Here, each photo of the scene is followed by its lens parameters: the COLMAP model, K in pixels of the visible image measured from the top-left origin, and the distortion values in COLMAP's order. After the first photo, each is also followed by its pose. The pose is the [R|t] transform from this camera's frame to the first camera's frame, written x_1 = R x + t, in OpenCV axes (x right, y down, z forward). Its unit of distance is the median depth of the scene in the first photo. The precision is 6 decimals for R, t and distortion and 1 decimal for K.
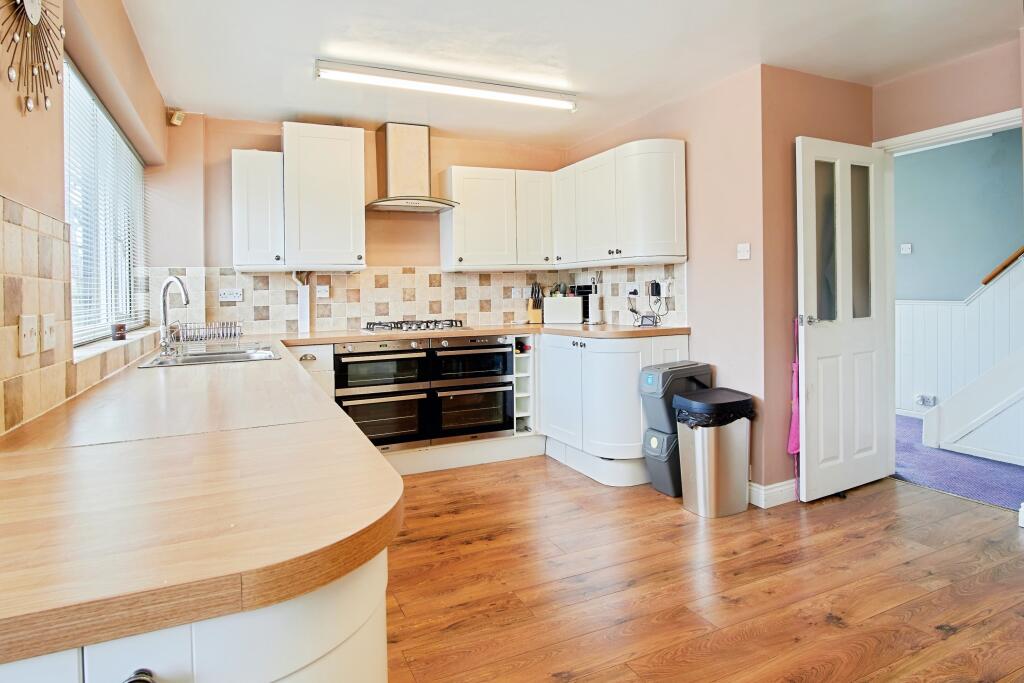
lens RADIAL K [[595.1, 0, 512.0], [0, 595.1, 341.5], [0, 0, 1]] dist [-0.001321, -0.000383]
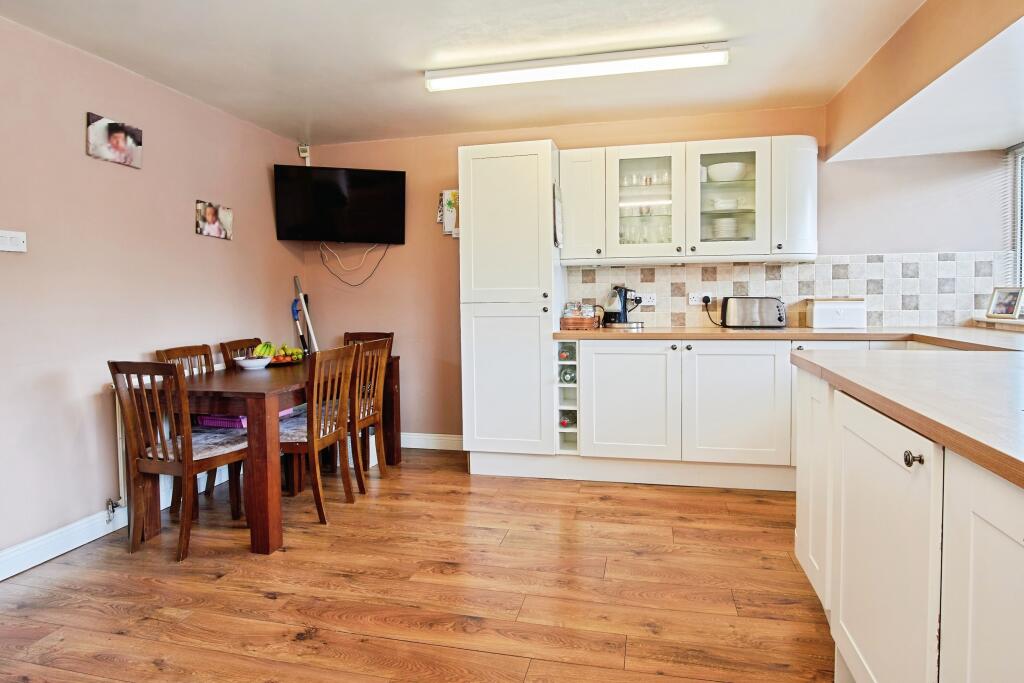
lens RADIAL K [[595.1, 0, 512.0], [0, 595.1, 341.5], [0, 0, 1]] dist [-0.001321, -0.000383]
pose [[-0.786241, -0.017372, 0.617676, -0.327157], [0.082491, 0.987706, 0.132783, -0.115428], [-0.612389, 0.155352, -0.775142, 1.474456]]
